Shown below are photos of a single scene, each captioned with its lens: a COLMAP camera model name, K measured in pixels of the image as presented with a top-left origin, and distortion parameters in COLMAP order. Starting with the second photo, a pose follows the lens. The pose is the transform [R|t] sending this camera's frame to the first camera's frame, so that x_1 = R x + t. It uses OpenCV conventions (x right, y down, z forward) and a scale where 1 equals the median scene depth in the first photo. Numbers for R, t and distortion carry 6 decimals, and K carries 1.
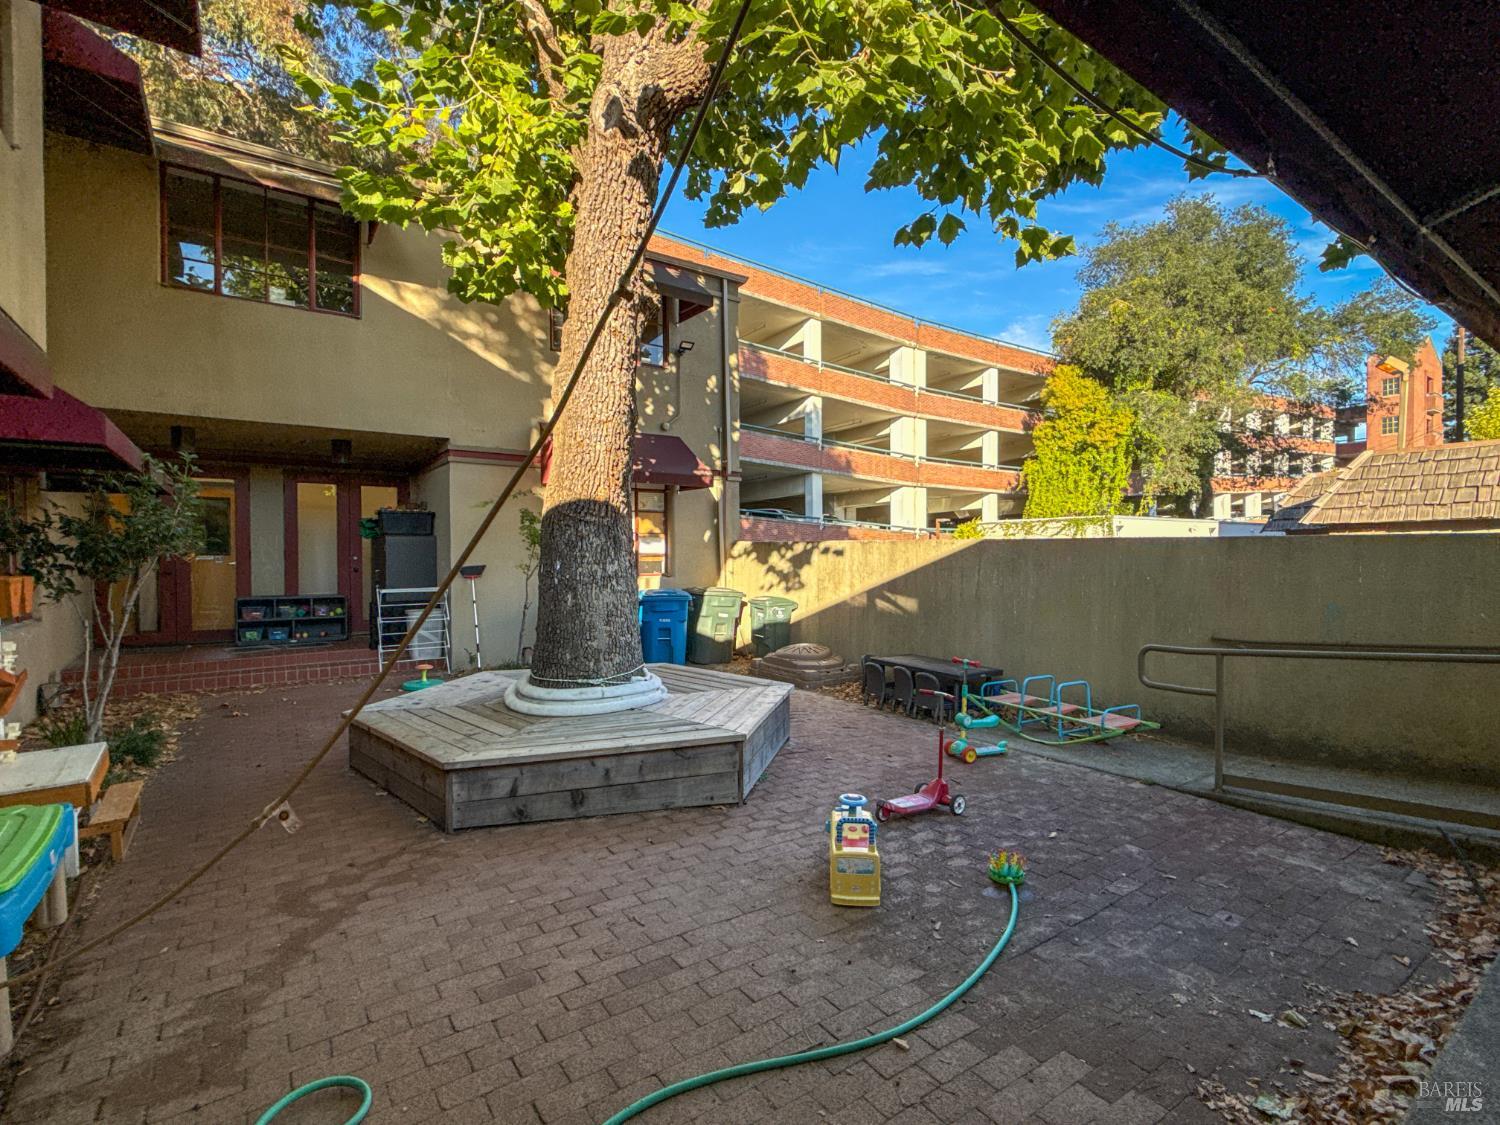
lens RADIAL K [[709.8, 0, 749.7], [0, 709.8, 565.2], [0, 0, 1]] dist [0.000946, 0.000106]
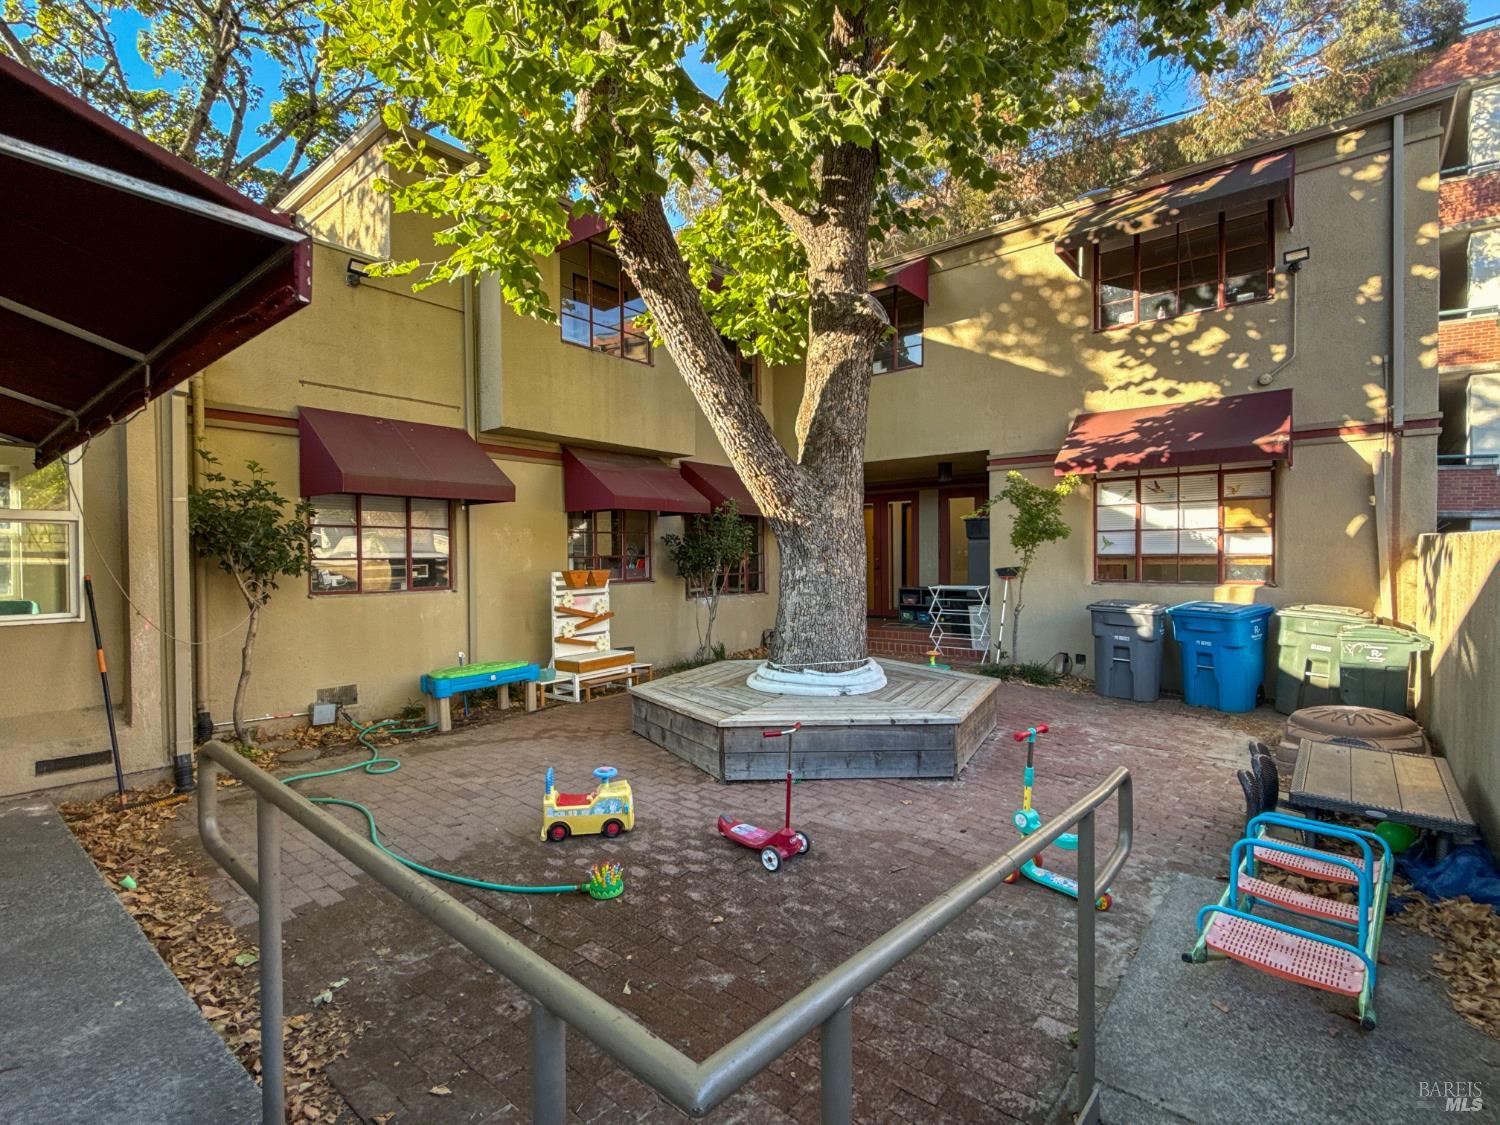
lens RADIAL K [[709.8, 0, 751.4], [0, 709.8, 563.4], [0, 0, 1]] dist [0.000946, 0.000106]
pose [[0.264896, 0.012061, -0.964202, 0.543678], [-0.005346, 0.999925, 0.011040, -0.014920], [0.964262, 0.002231, 0.264940, 0.365858]]
